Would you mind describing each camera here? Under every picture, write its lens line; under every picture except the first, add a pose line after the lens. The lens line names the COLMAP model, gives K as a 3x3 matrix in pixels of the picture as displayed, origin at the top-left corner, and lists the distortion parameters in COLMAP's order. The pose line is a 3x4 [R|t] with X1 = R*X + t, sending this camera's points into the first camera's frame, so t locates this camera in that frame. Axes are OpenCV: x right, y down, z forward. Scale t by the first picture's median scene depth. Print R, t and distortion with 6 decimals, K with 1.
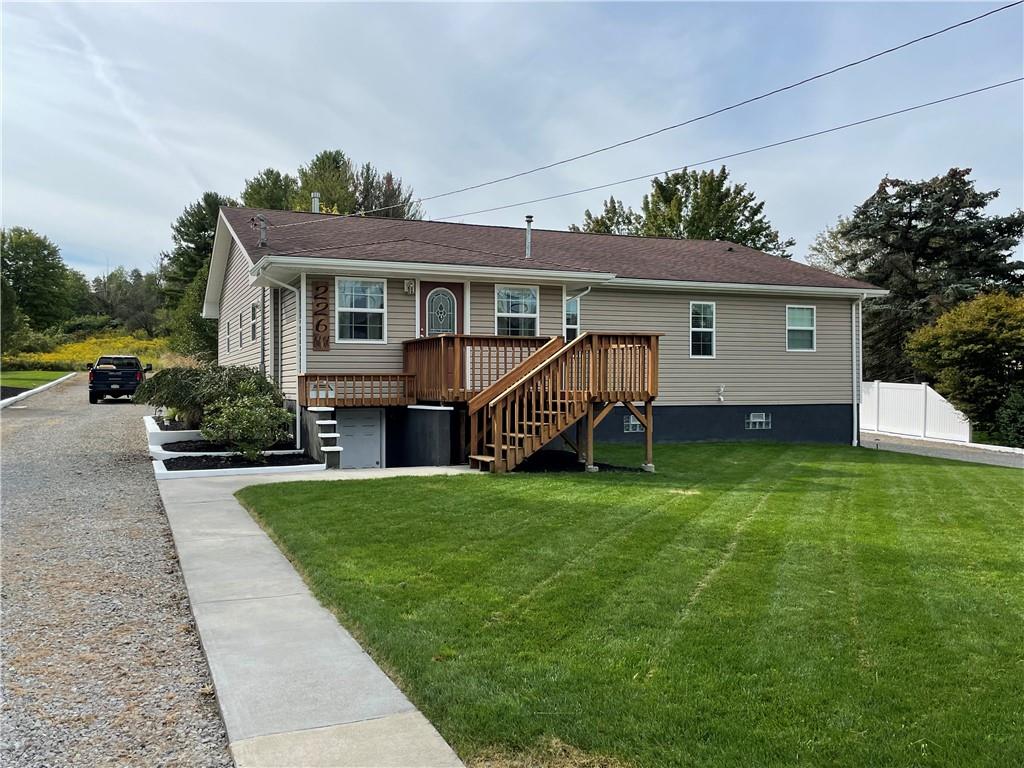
lens RADIAL K [[895.5, 0, 513.3], [0, 895.5, 384.9], [0, 0, 1]] dist [0.075088, 0.000822]
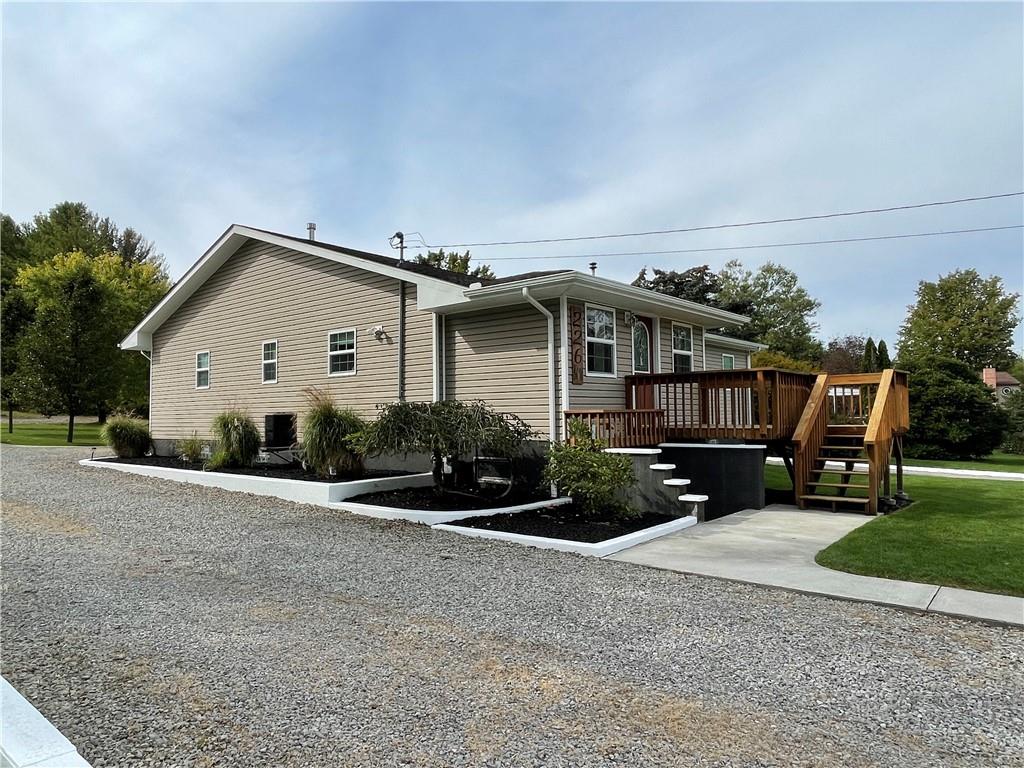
lens RADIAL K [[668.1, 0, 510.7], [0, 668.1, 383.3], [0, 0, 1]] dist [0.007551, 0.000607]
pose [[0.895707, 0.011478, 0.444496, -0.540711], [0.010946, 0.998795, -0.047848, -0.008081], [-0.444510, 0.047723, 0.894502, 0.421703]]
